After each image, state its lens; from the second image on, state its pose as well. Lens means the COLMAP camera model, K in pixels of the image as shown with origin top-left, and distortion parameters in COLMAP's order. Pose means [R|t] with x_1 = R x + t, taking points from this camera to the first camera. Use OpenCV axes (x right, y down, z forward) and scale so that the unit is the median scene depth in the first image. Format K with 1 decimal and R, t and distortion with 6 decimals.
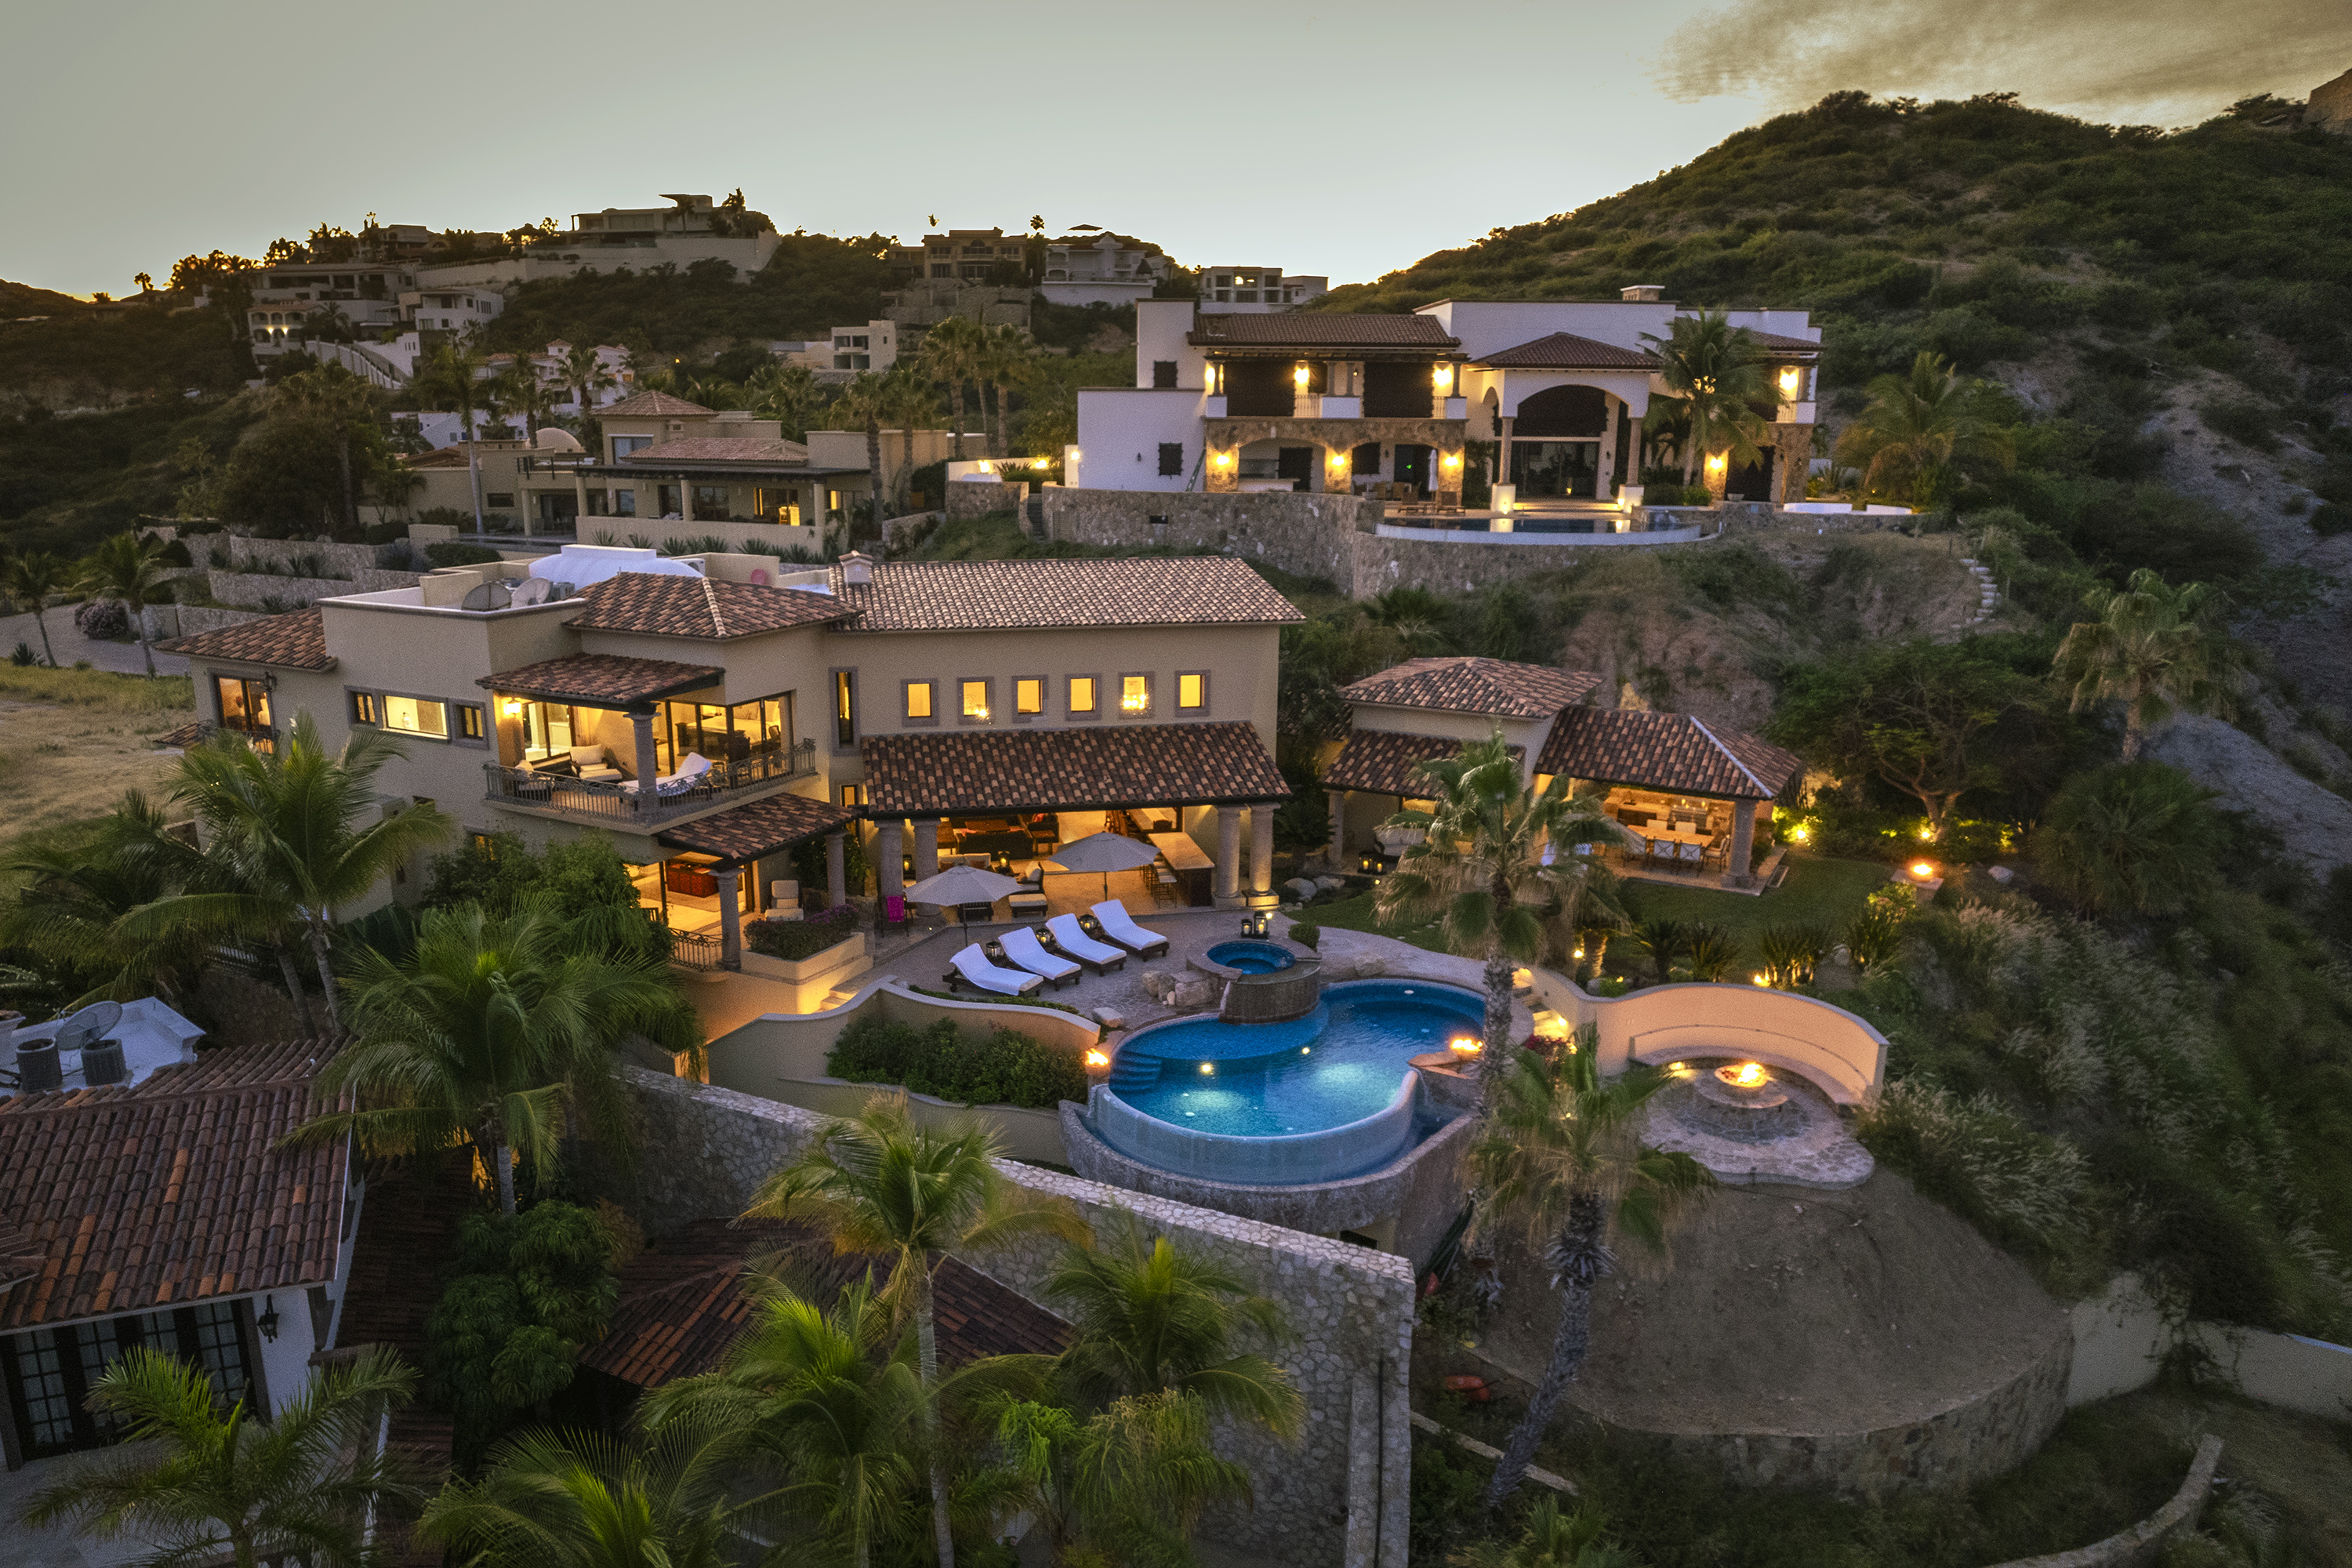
lens RADIAL K [[1577.2, 0, 1176.0], [0, 1577.2, 784.0], [0, 0, 1]] dist [-0.006646, 0.003070]
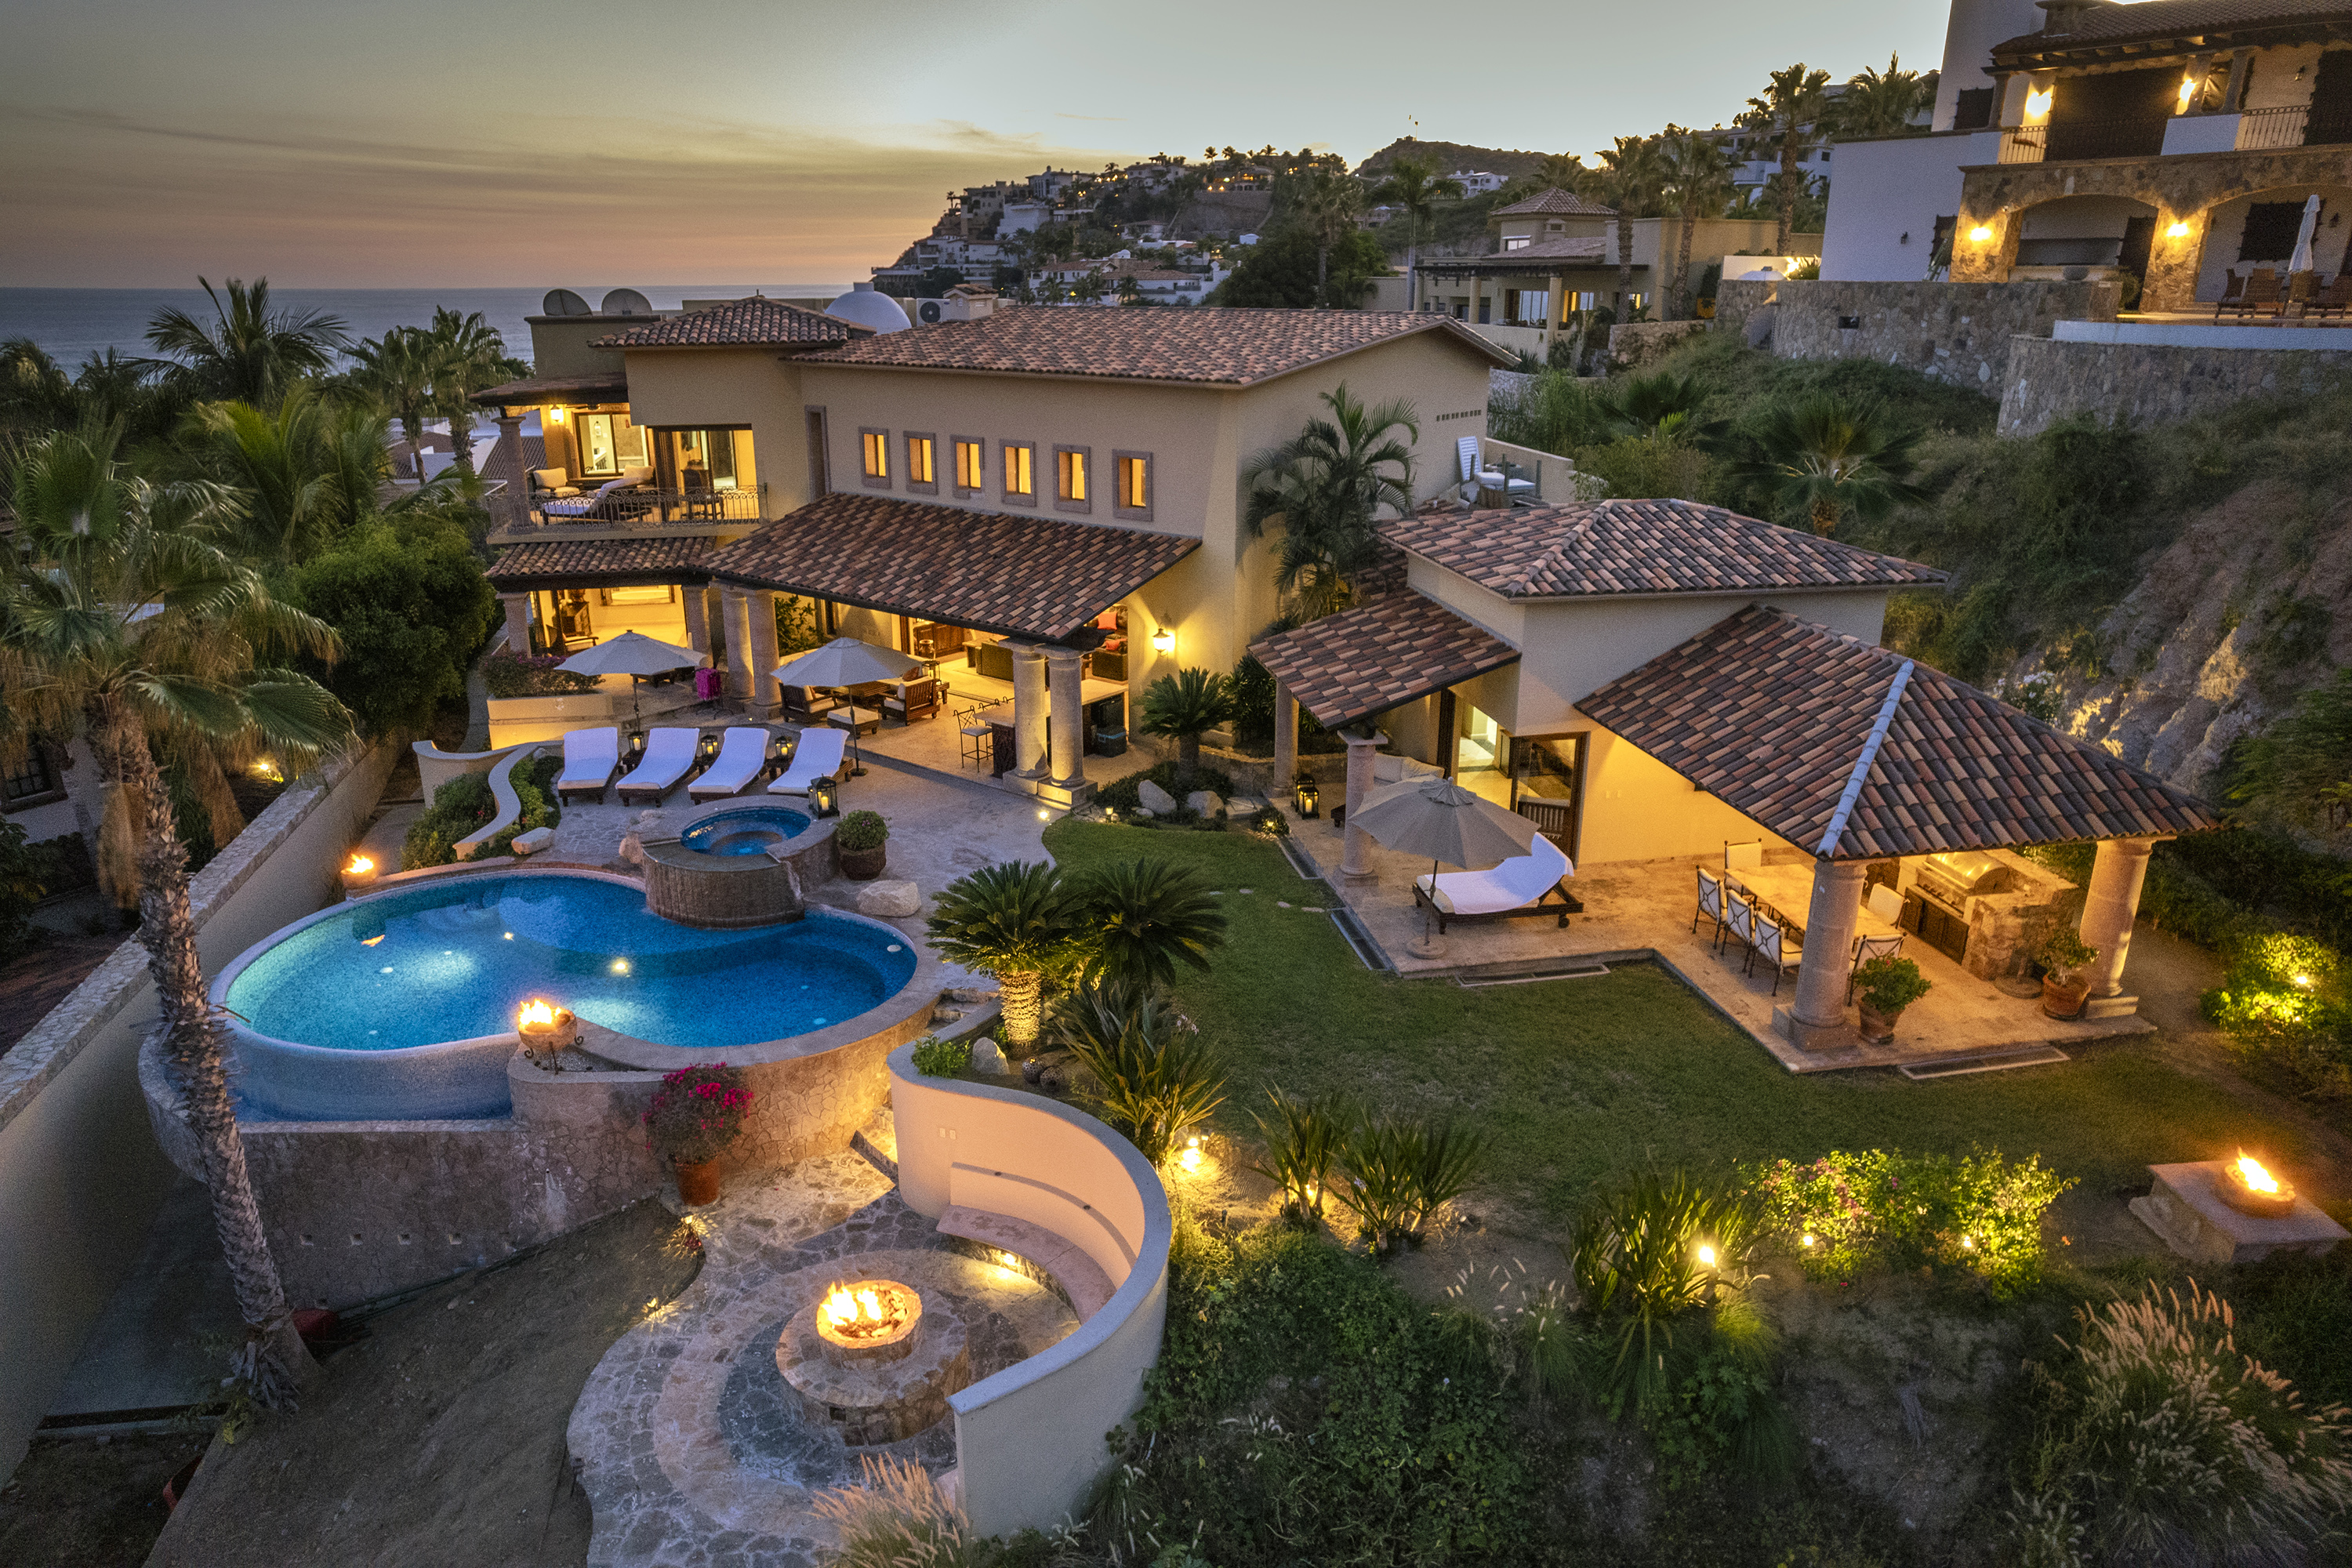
lens RADIAL K [[1577.2, 0, 1176.0], [0, 1577.2, 784.0], [0, 0, 1]] dist [-0.006646, 0.003070]
pose [[0.667146, 0.232606, -0.707680, 0.494918], [-0.182506, 0.972084, 0.147460, -0.033386], [0.722225, 0.030778, 0.690973, 0.505212]]
